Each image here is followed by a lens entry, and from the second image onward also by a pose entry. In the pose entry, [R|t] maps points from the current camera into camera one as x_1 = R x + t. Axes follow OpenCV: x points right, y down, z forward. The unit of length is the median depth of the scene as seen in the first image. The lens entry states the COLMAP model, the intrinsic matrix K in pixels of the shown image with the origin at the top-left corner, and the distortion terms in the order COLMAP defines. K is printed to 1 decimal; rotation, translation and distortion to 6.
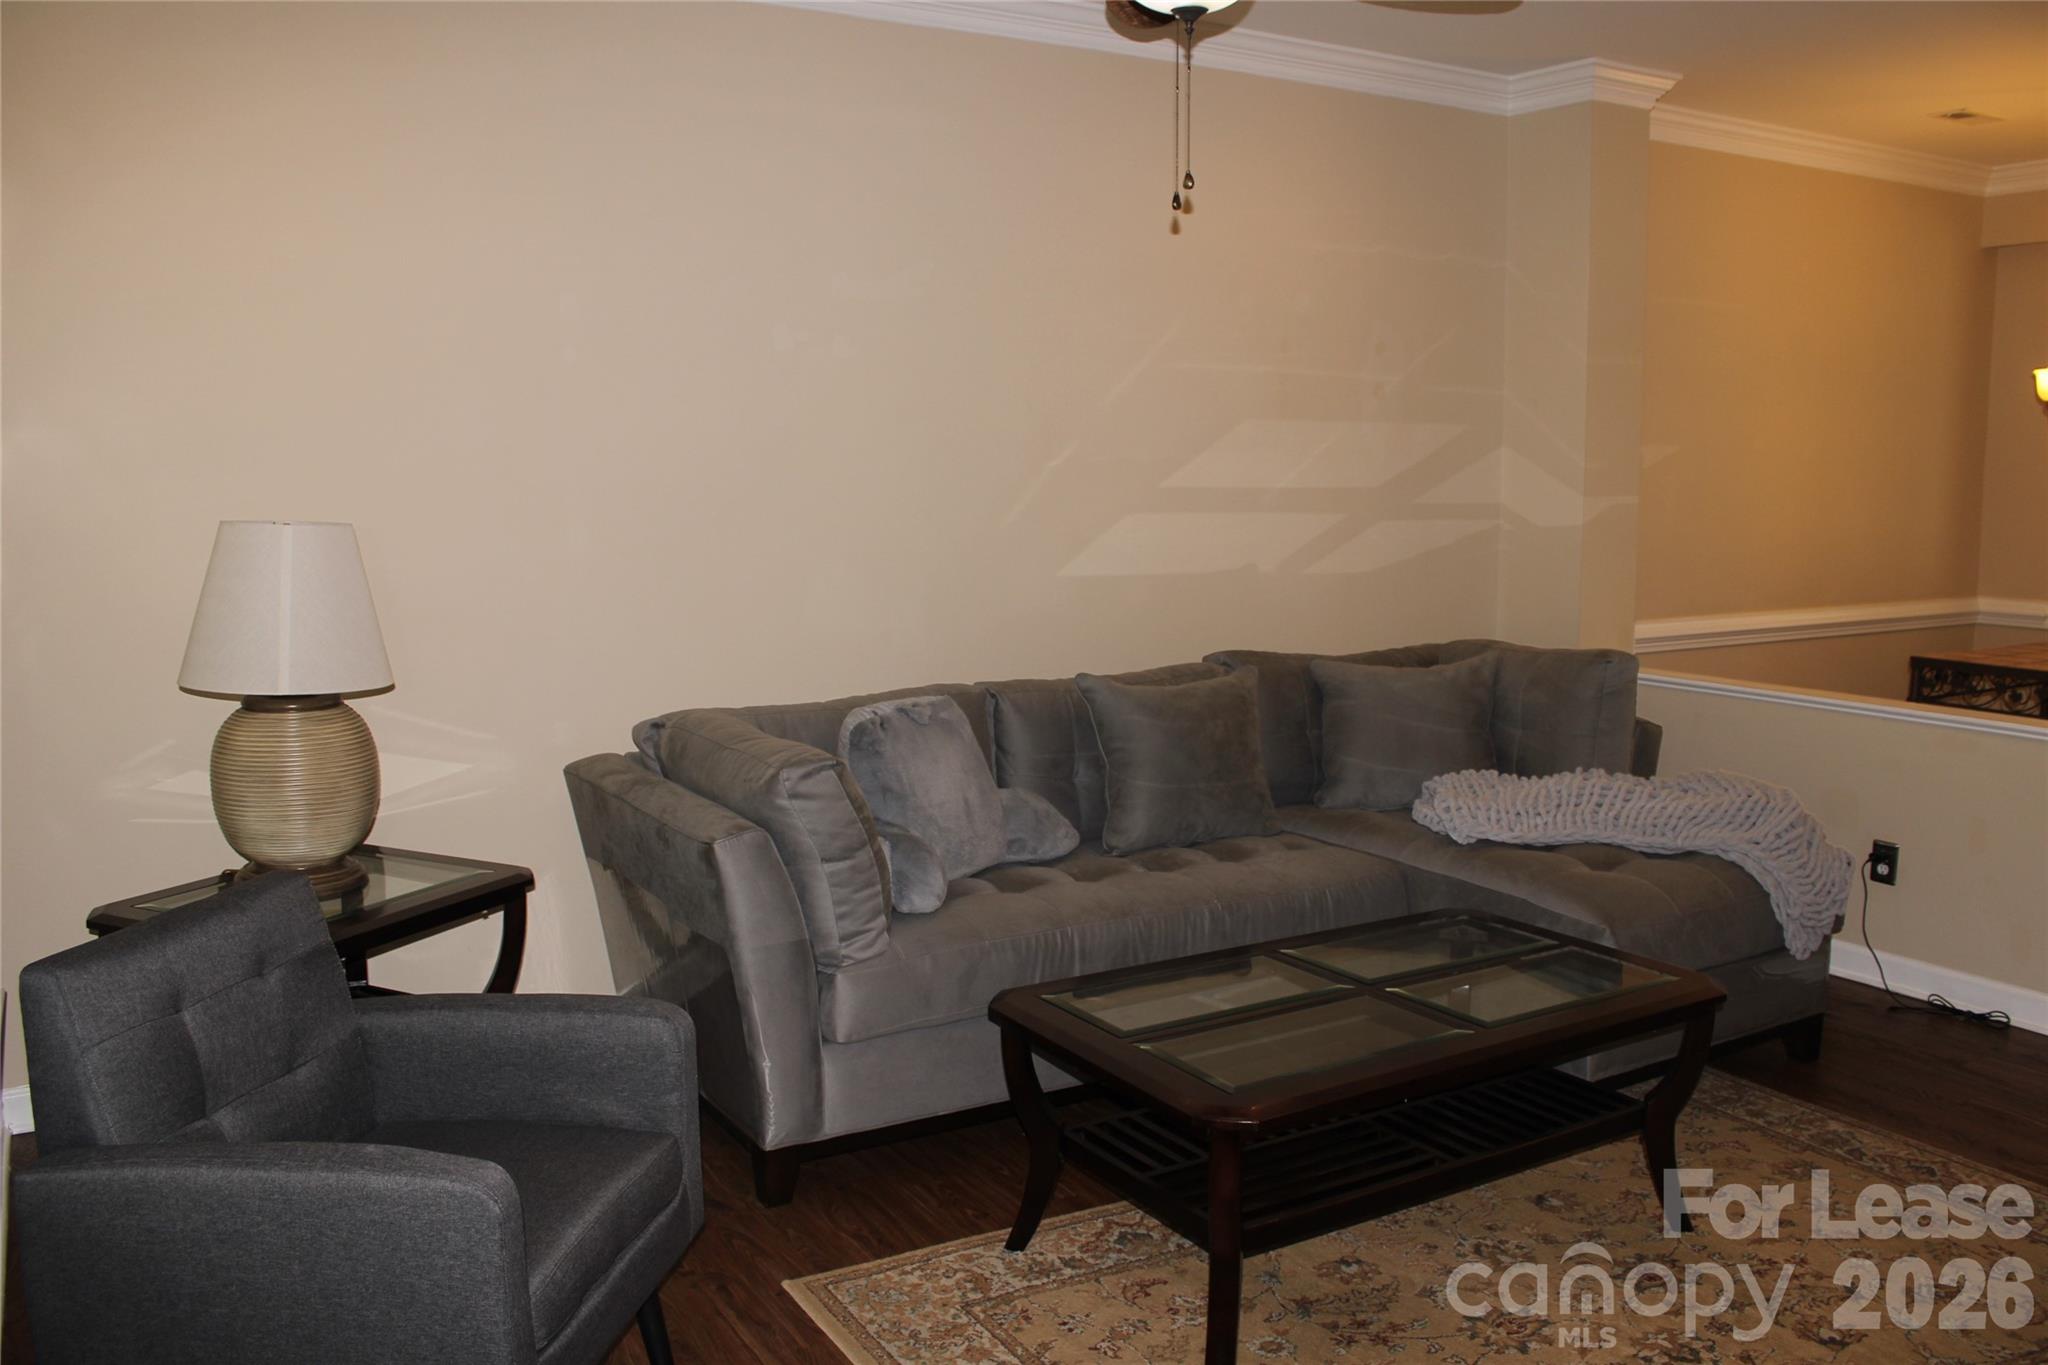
lens RADIAL K [[1697.3, 0, 1029.5], [0, 1697.3, 683.1], [0, 0, 1]] dist [-0.167001, 0.149589]
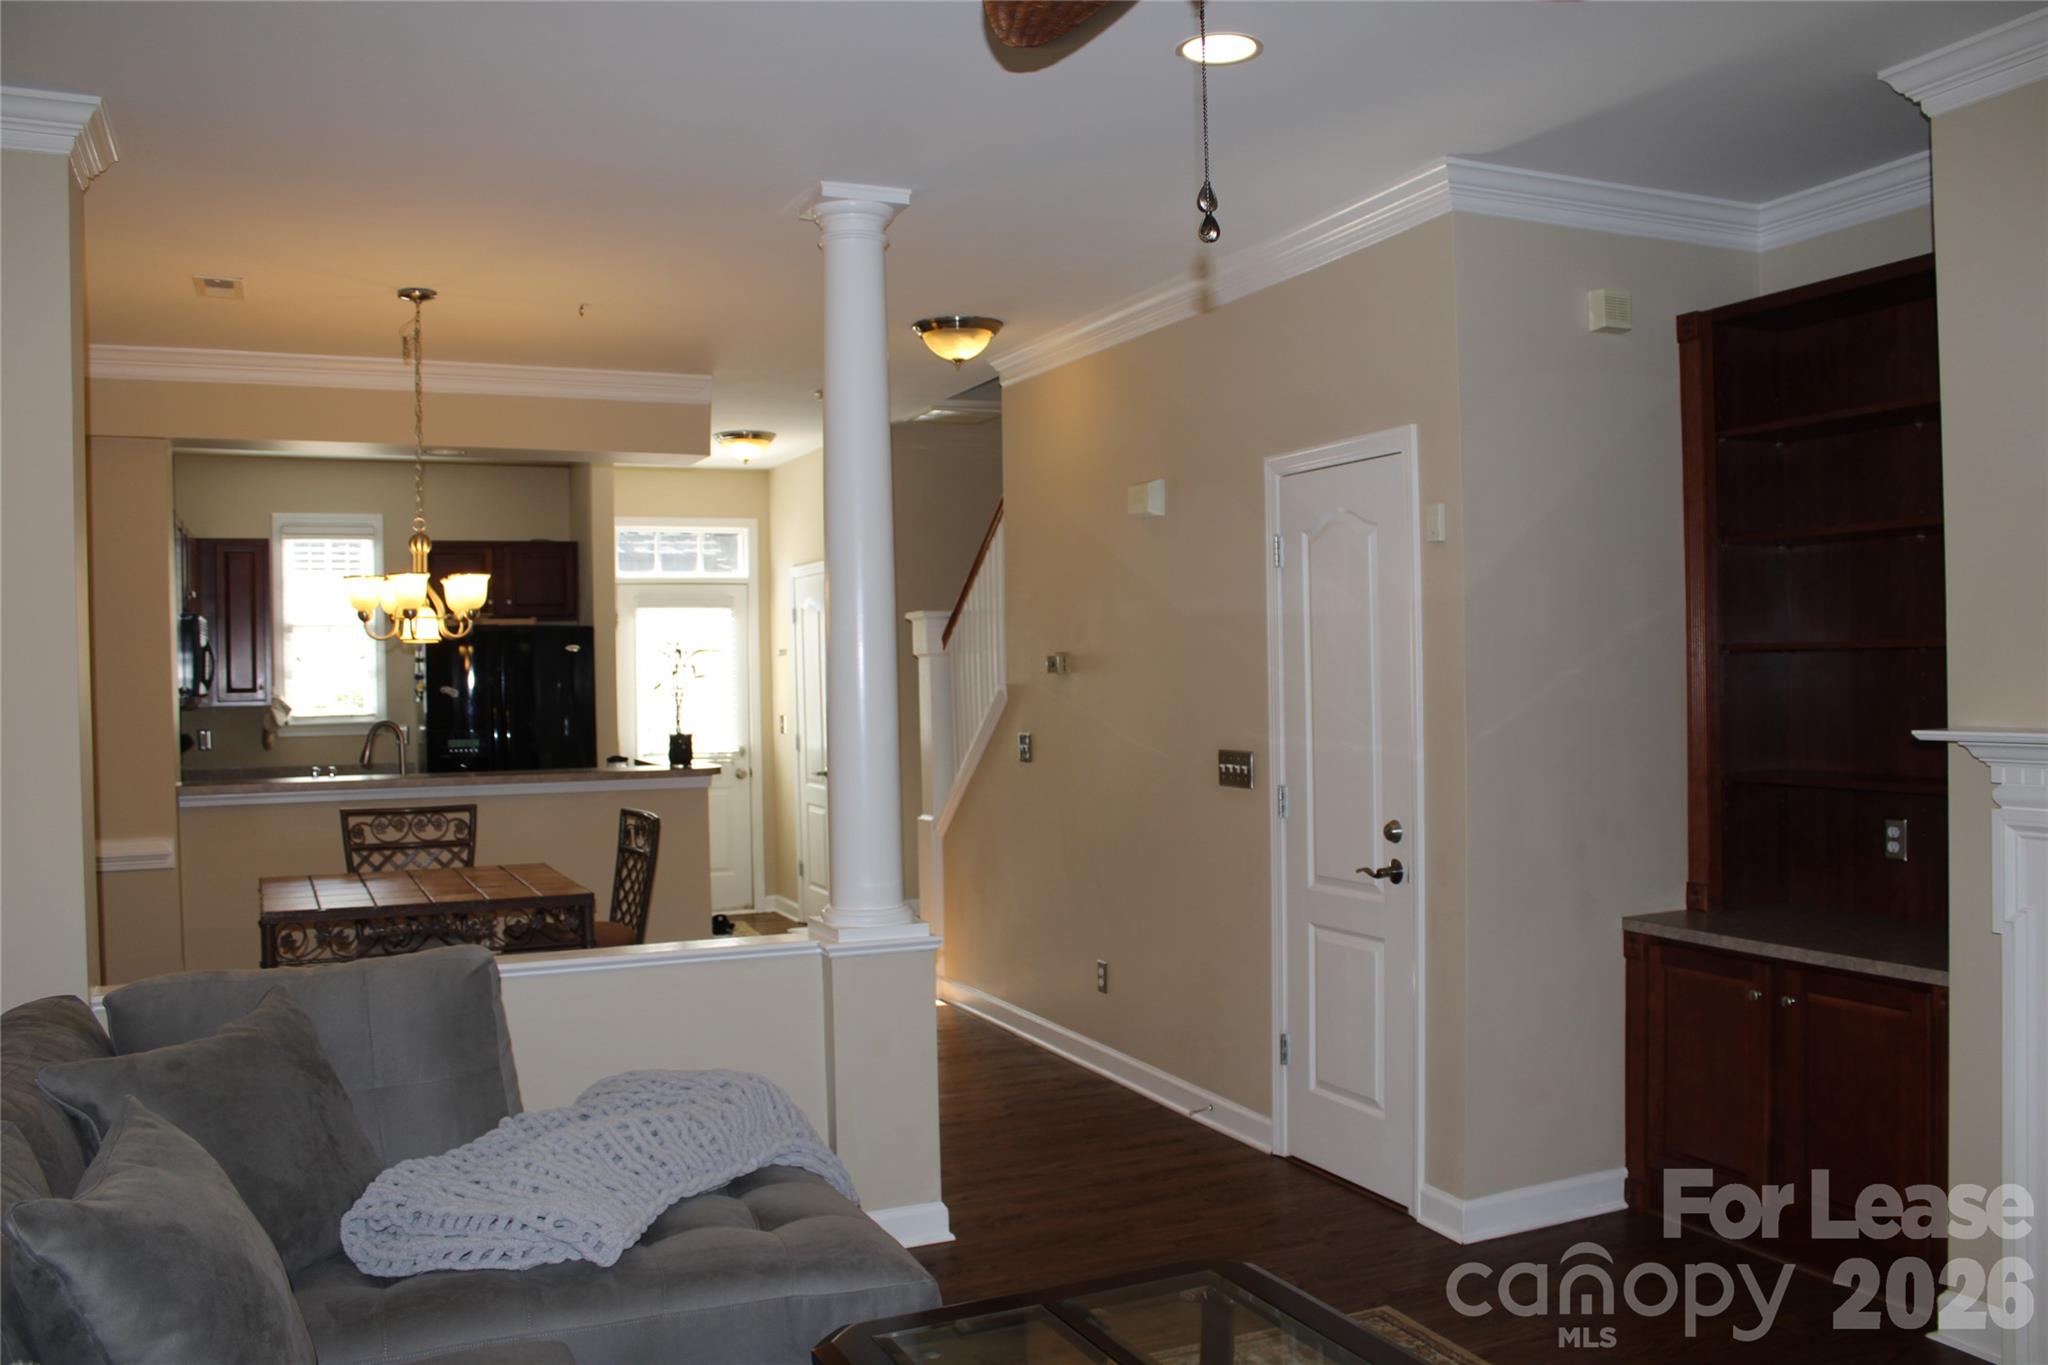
lens RADIAL K [[1697.3, 0, 1029.5], [0, 1697.3, 683.1], [0, 0, 1]] dist [-0.167001, 0.149589]
pose [[0.114325, -0.014428, 0.993339, -0.341725], [0.152325, 0.988325, -0.003176, -0.097515], [-0.981696, 0.151674, 0.115188, 0.700669]]
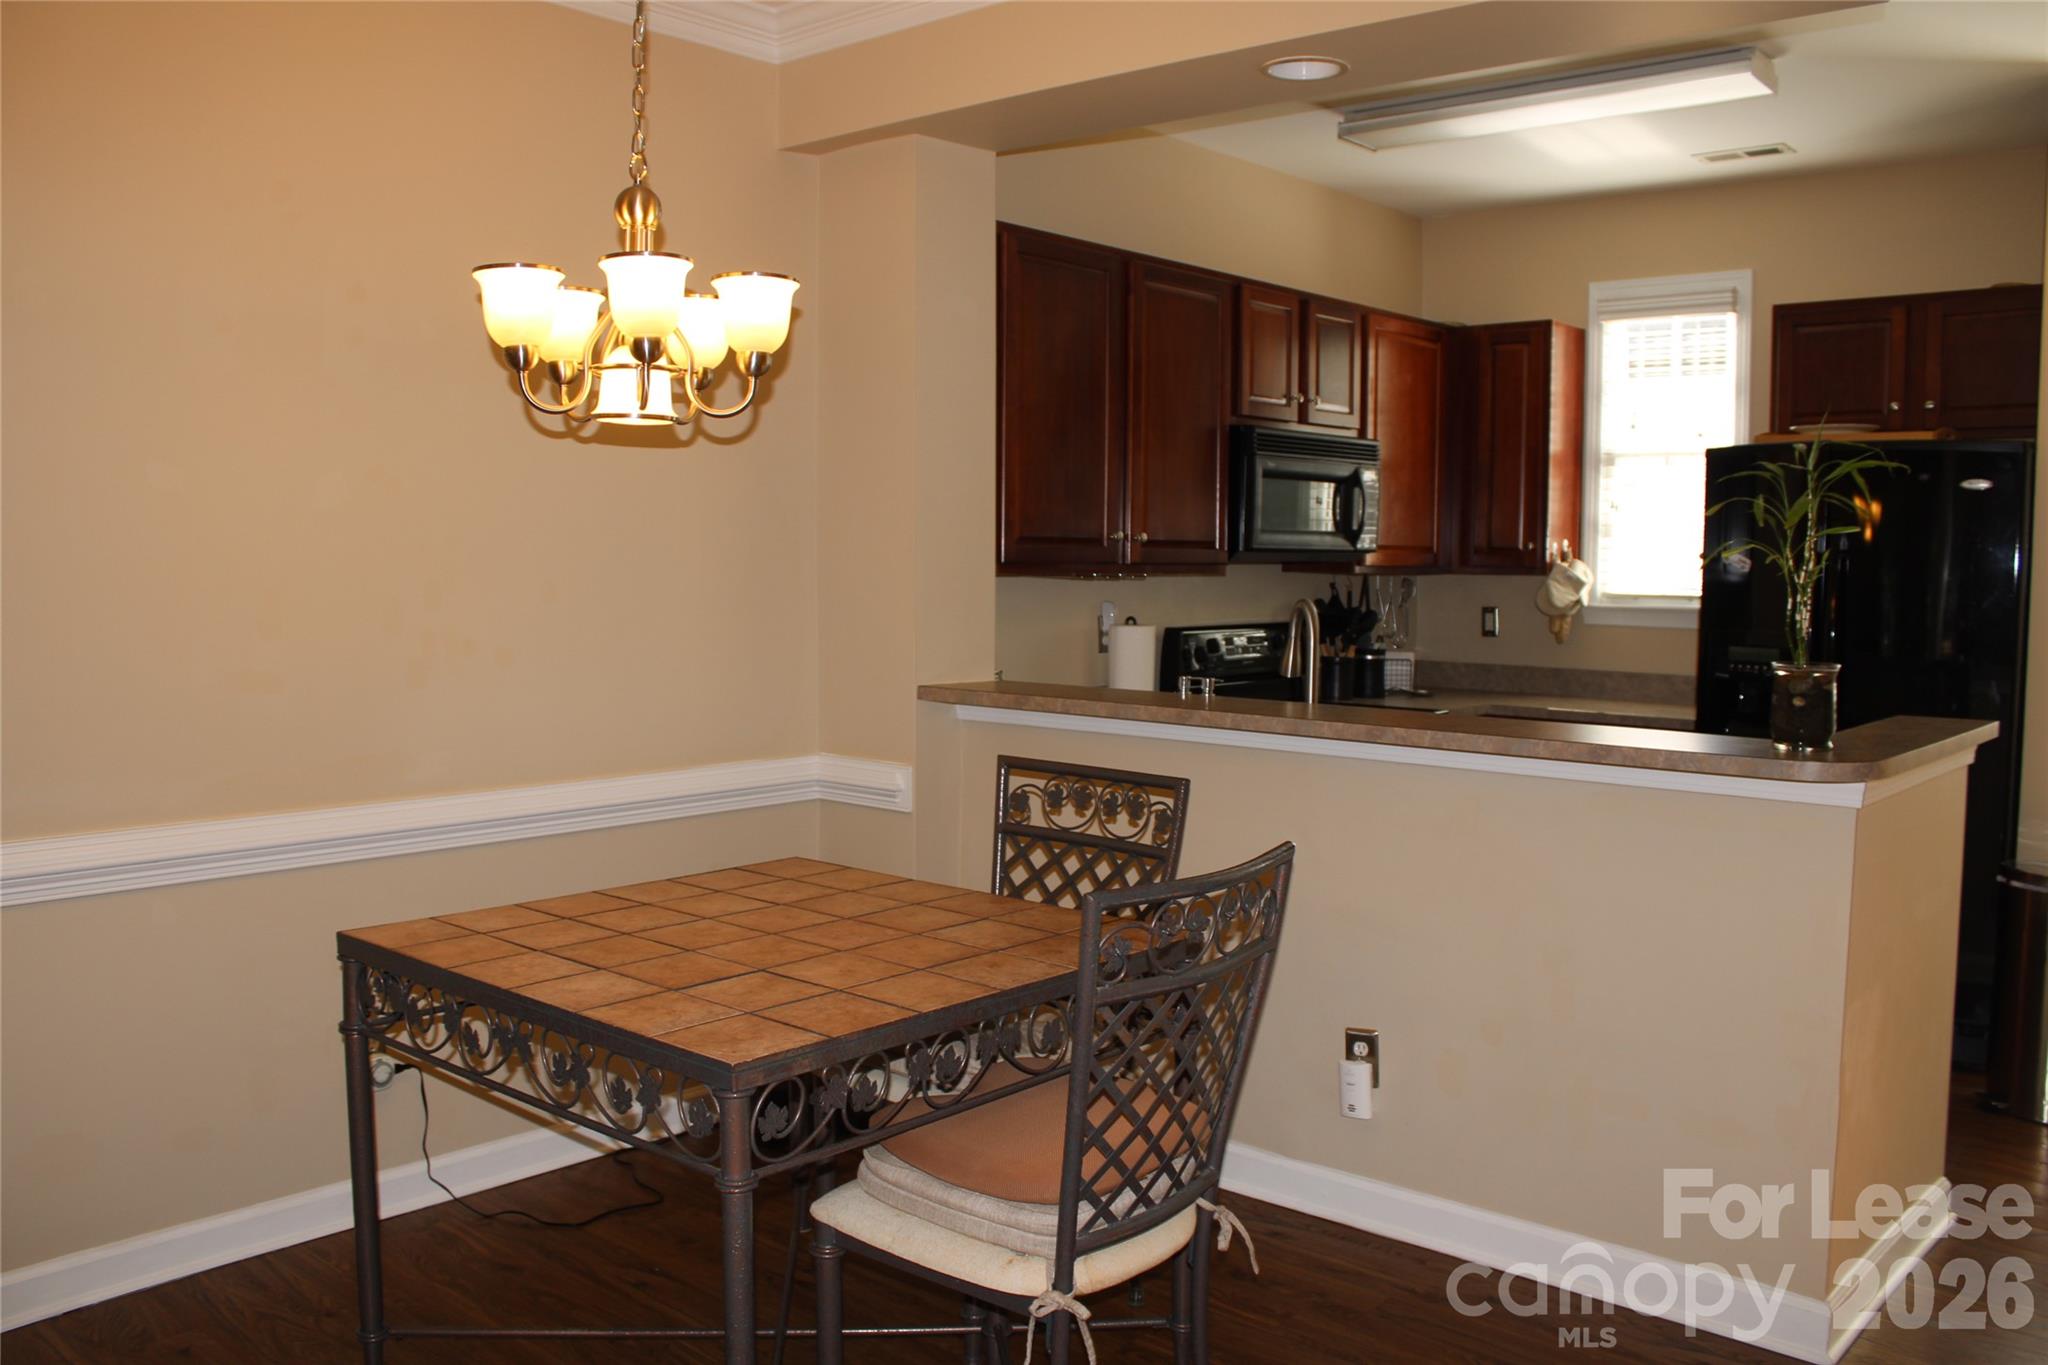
lens RADIAL K [[1697.3, 0, 1029.5], [0, 1697.3, 683.1], [0, 0, 1]] dist [-0.167001, 0.149589]
pose [[0.952403, -0.020040, 0.304184, 0.810277], [0.037027, 0.998054, -0.050180, -0.078231], [-0.302586, 0.059055, 0.951291, 0.700985]]
